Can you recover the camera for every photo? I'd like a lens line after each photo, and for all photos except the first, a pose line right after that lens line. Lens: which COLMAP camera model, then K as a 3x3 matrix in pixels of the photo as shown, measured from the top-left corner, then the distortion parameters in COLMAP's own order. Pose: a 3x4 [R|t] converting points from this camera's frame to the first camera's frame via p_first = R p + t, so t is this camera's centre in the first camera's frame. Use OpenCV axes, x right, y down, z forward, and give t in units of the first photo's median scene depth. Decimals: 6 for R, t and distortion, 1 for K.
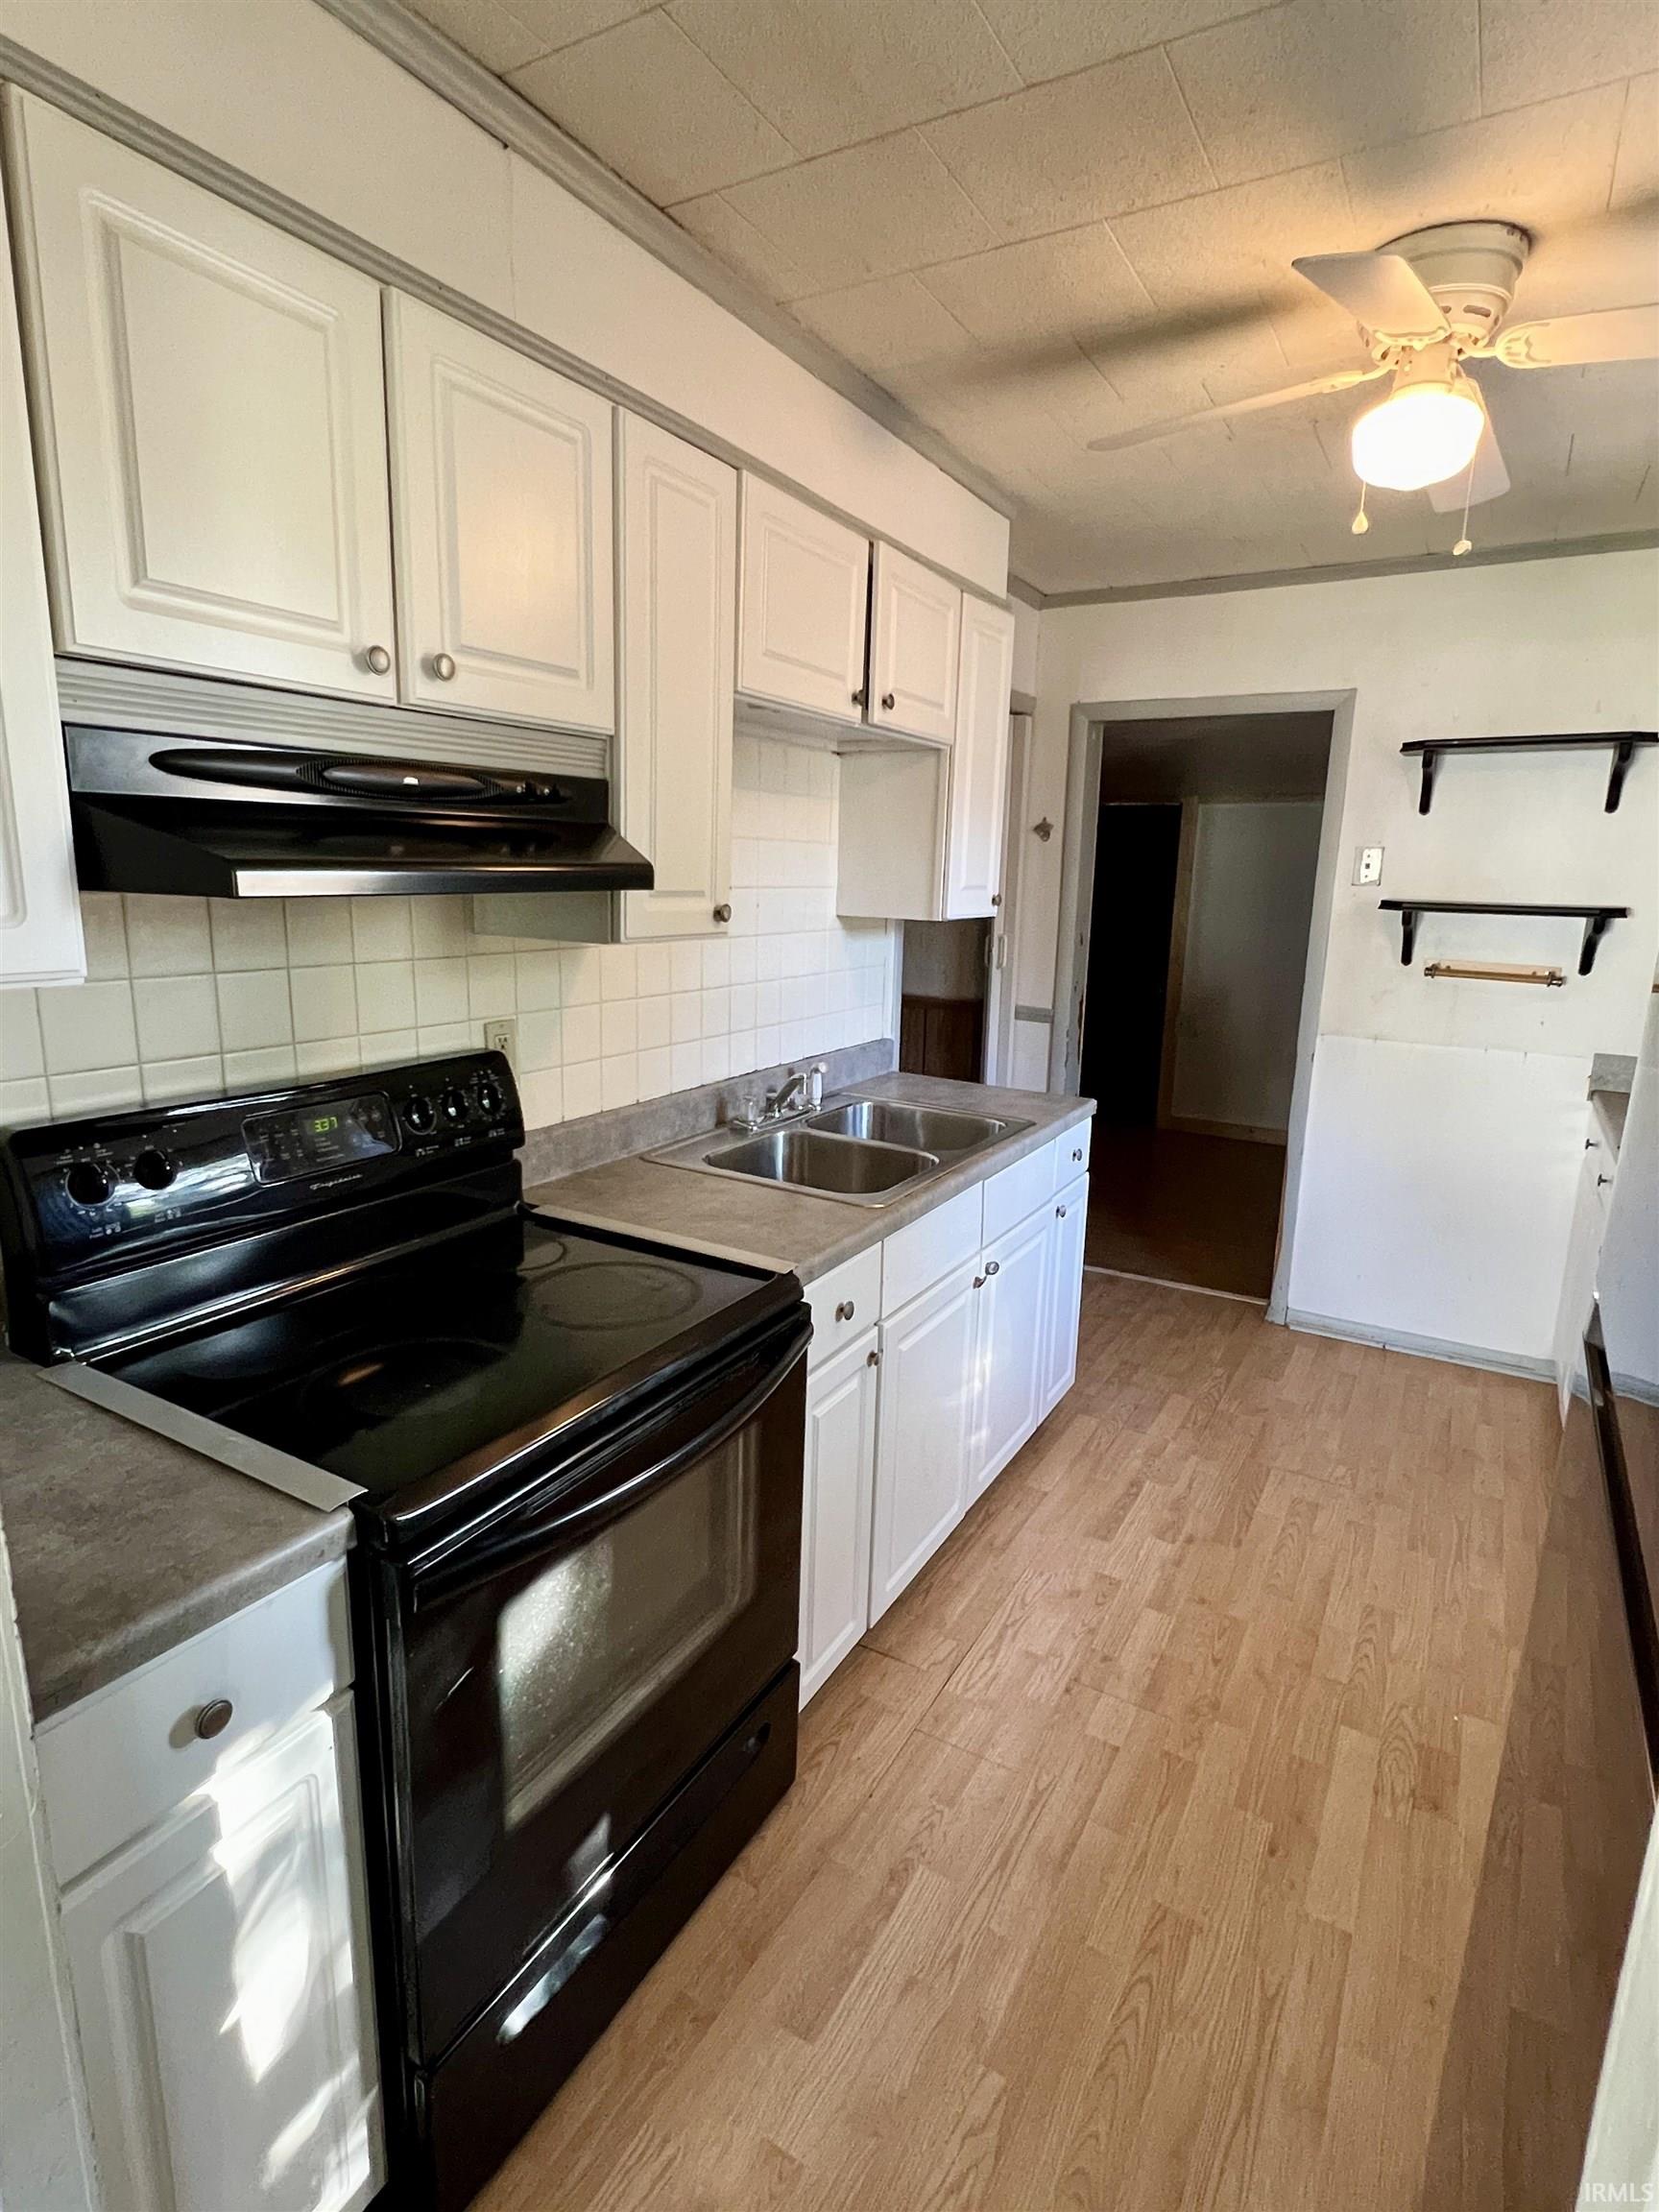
lens RADIAL K [[1121.9, 0, 825.6], [0, 1121.9, 1104.5], [0, 0, 1]] dist [-0.001601, -0.000365]
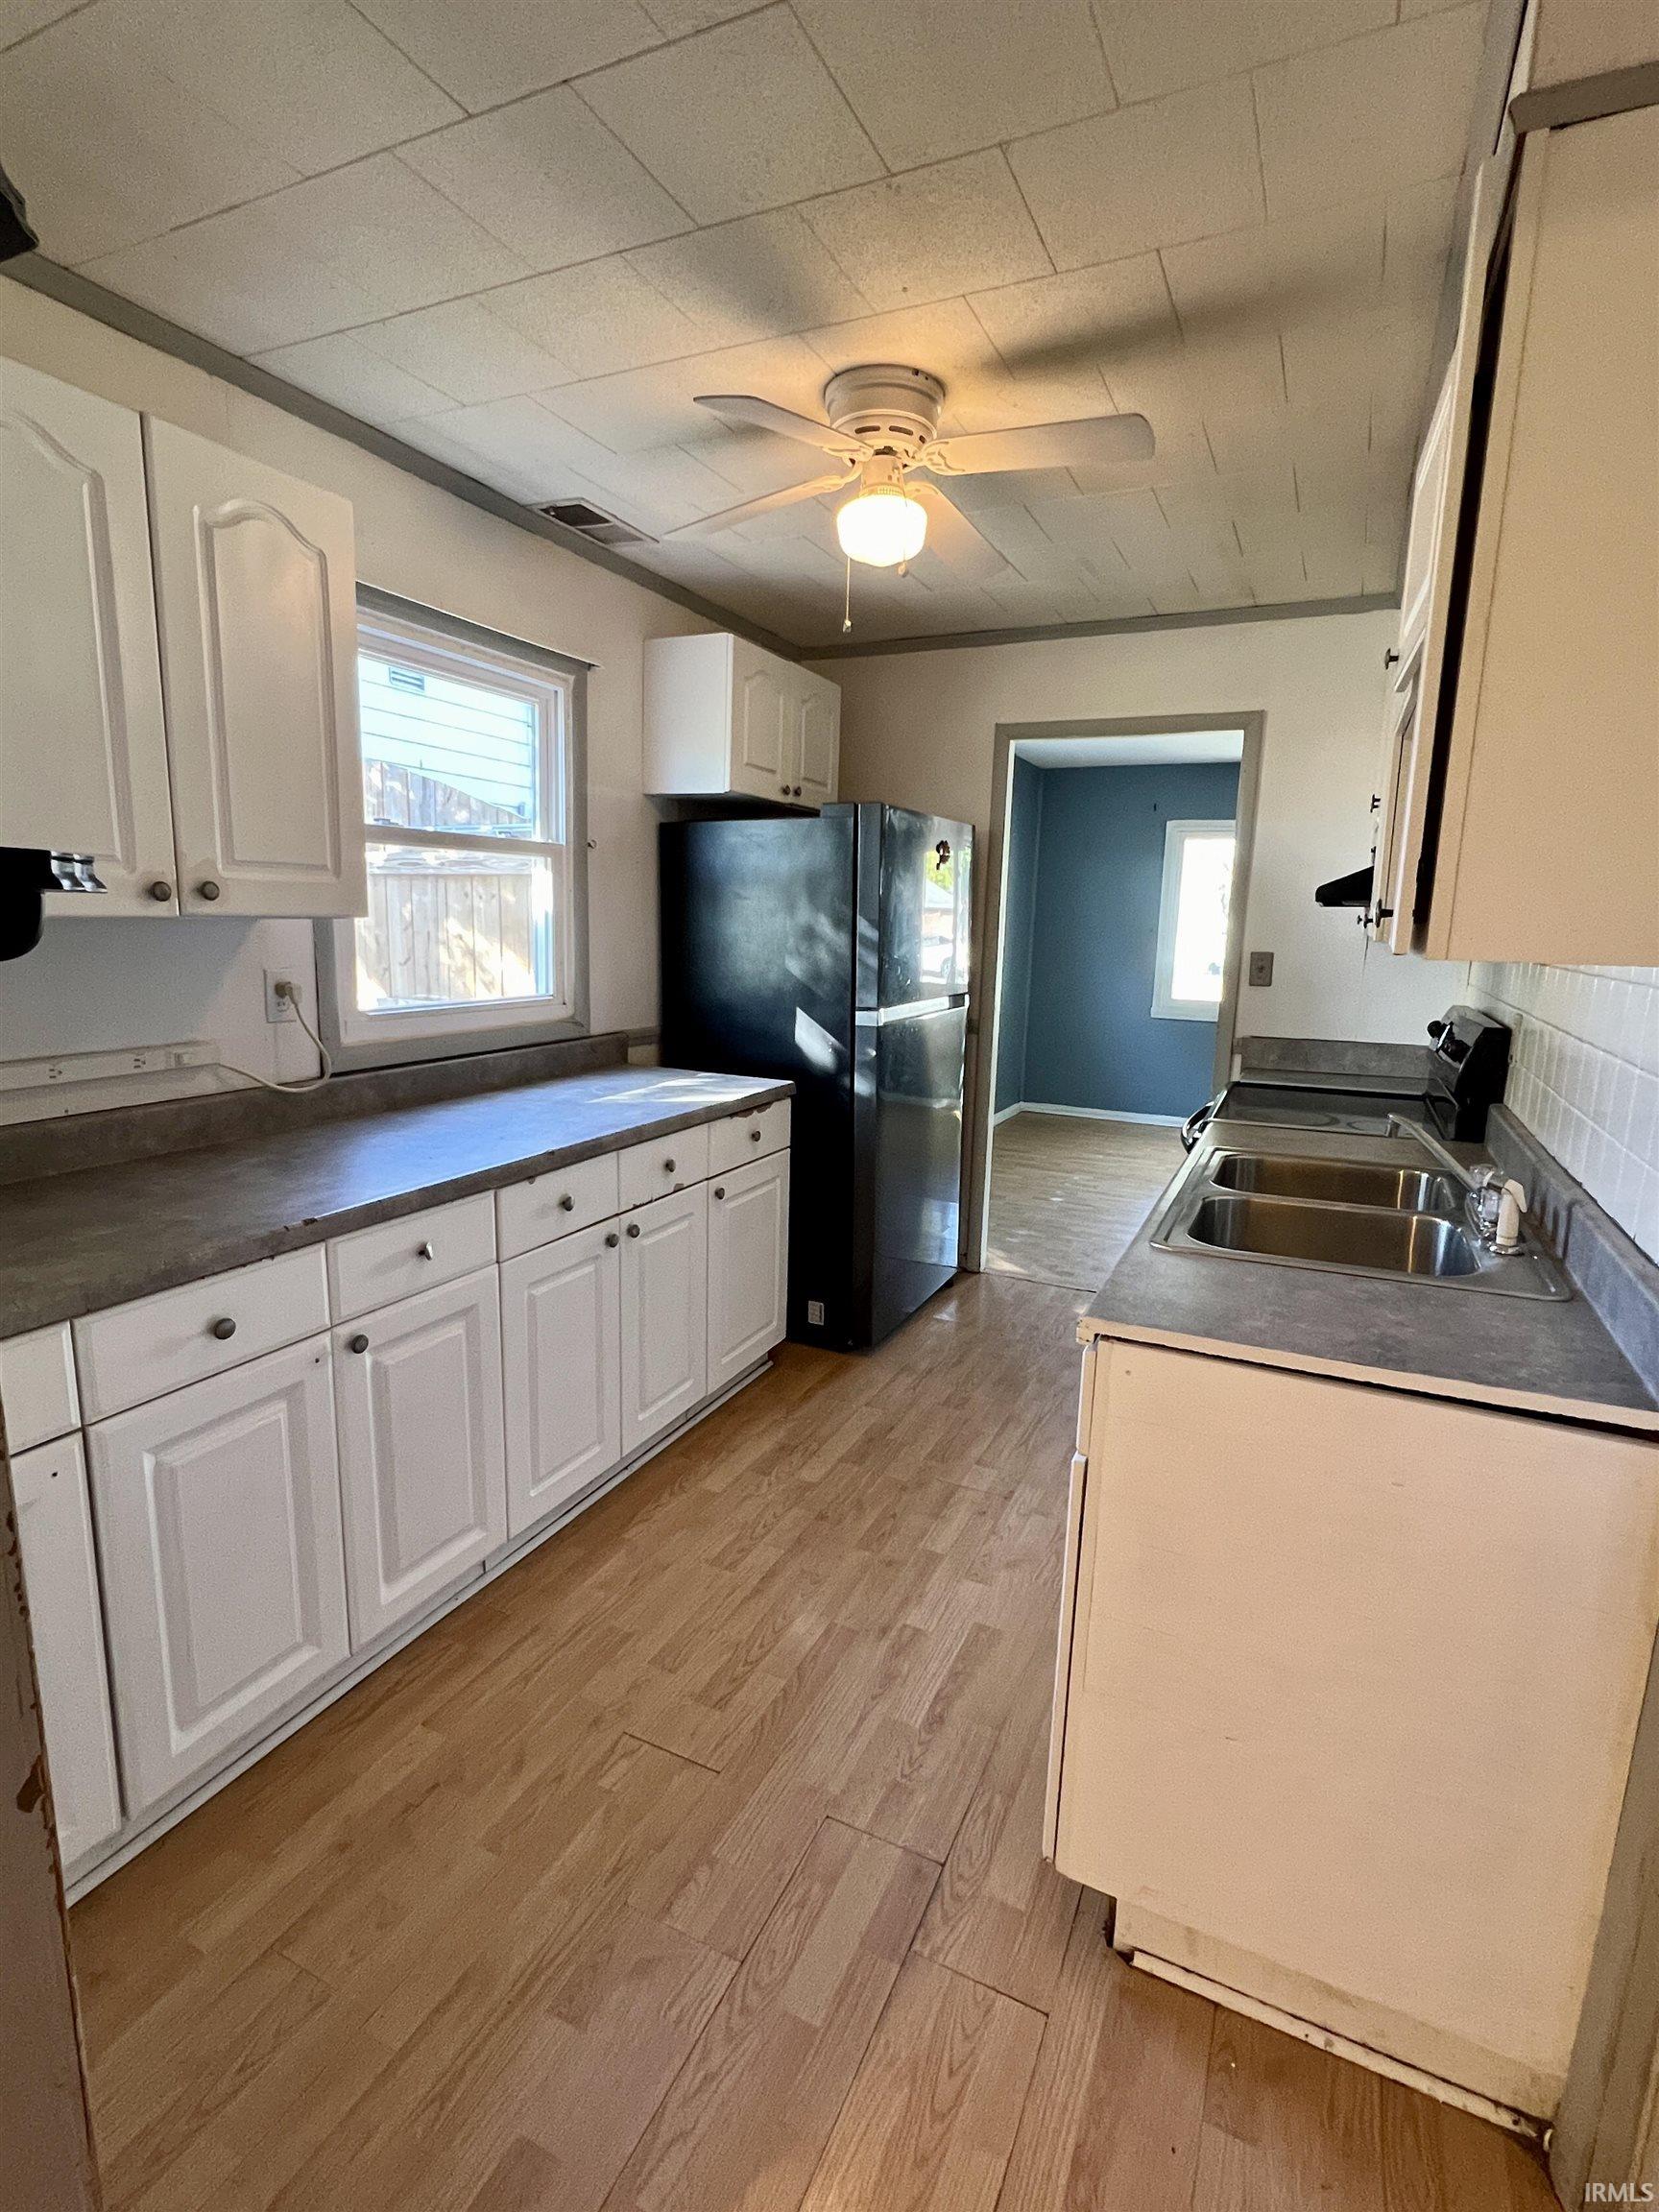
lens RADIAL K [[1053.0, 0, 830.8], [0, 1053.0, 1101.2], [0, 0, 1]] dist [-0.000482, 0.000036]
pose [[-0.995371, -0.030088, -0.091280, 0.463895], [-0.062503, 0.924117, 0.376962, -0.301690], [0.073011, 0.380922, -0.921720, 1.631051]]
